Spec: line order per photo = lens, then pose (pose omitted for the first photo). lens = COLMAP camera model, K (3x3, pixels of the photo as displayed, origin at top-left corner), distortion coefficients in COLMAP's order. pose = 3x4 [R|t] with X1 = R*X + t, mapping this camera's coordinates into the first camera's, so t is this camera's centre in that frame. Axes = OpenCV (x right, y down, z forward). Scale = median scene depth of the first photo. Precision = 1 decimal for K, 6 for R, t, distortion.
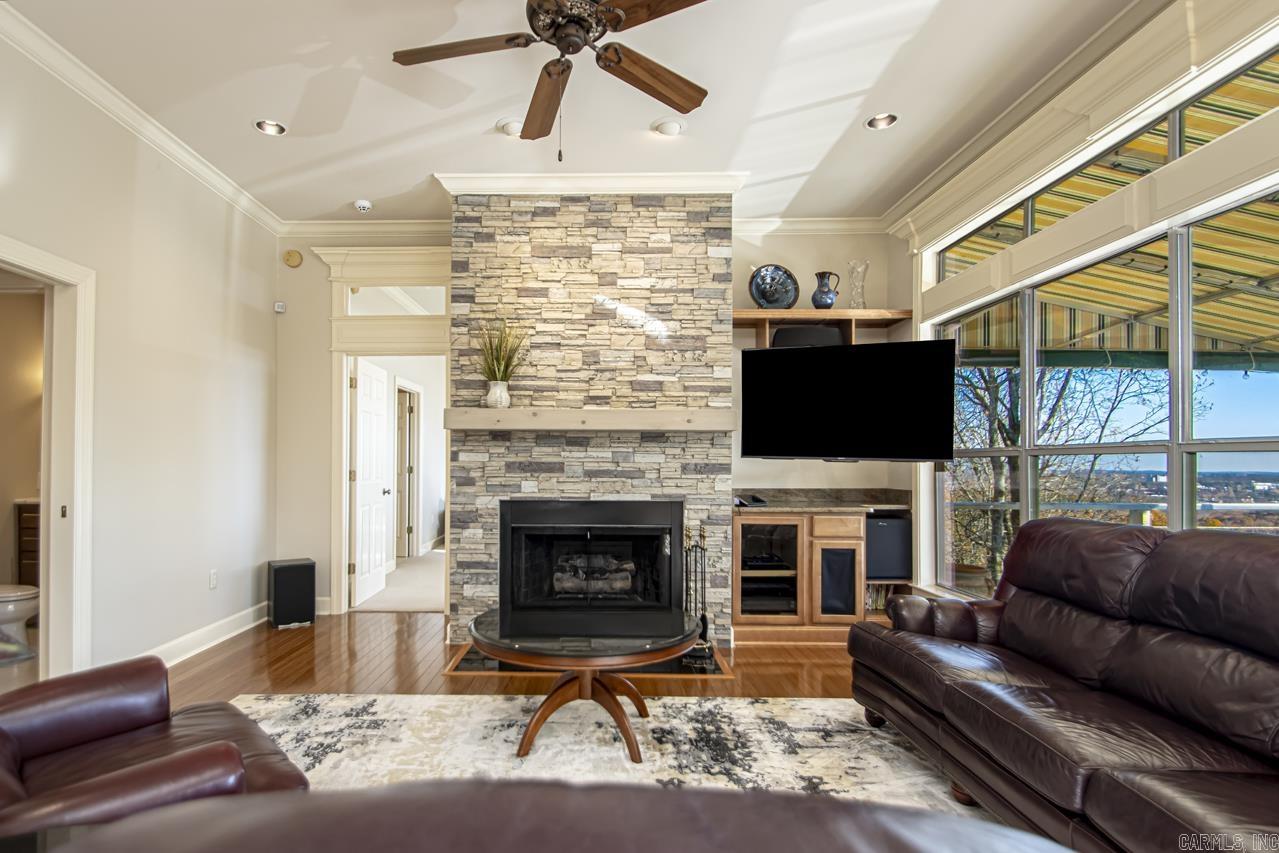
lens RADIAL K [[662.1, 0, 640.9], [0, 662.1, 440.2], [0, 0, 1]] dist [0.000685, -0.002020]
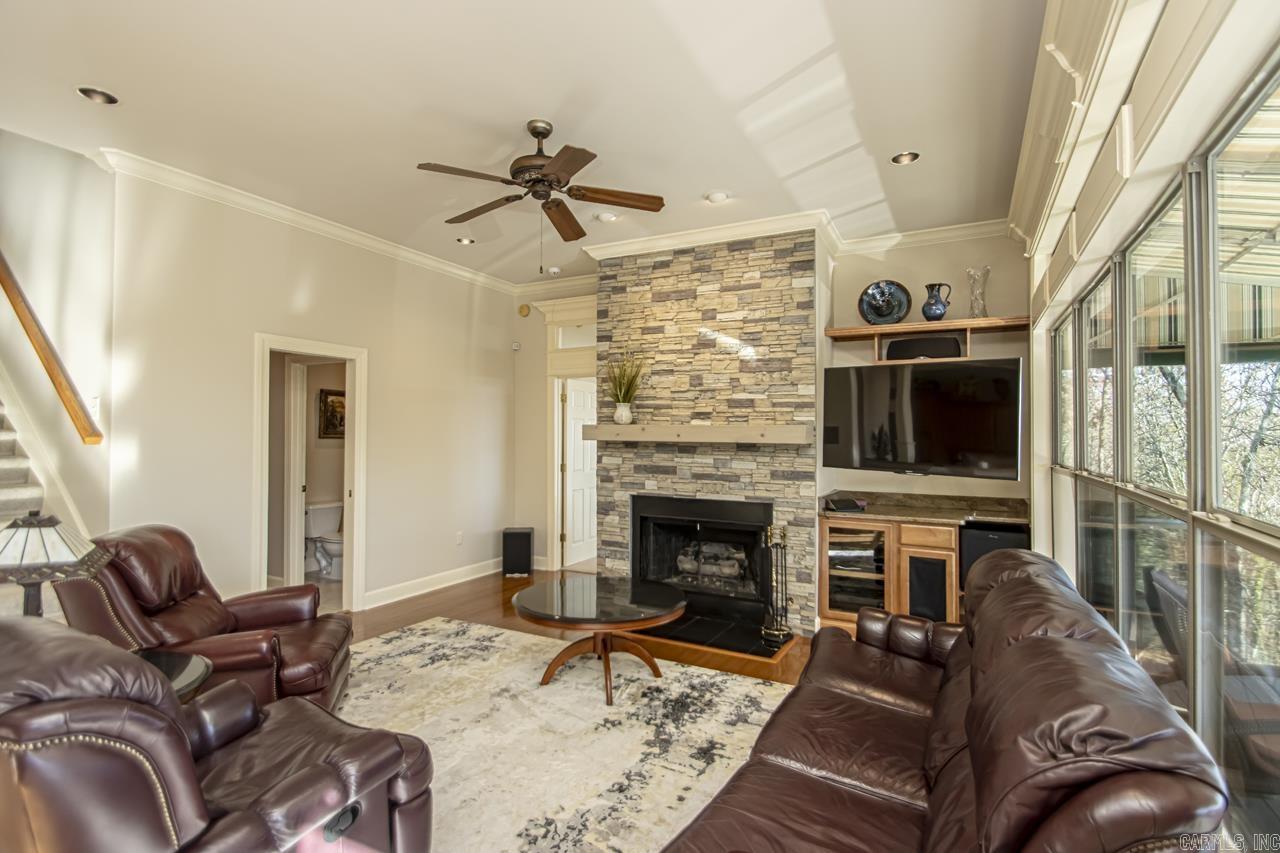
lens RADIAL K [[614.4, 0, 641.1], [0, 614.4, 419.8], [0, 0, 1]] dist [-0.002248, -0.000406]
pose [[0.894783, -0.005108, -0.446473, 0.334786], [0.003347, 0.999983, -0.004733, -0.047996], [0.446489, 0.002741, 0.894785, -0.049929]]
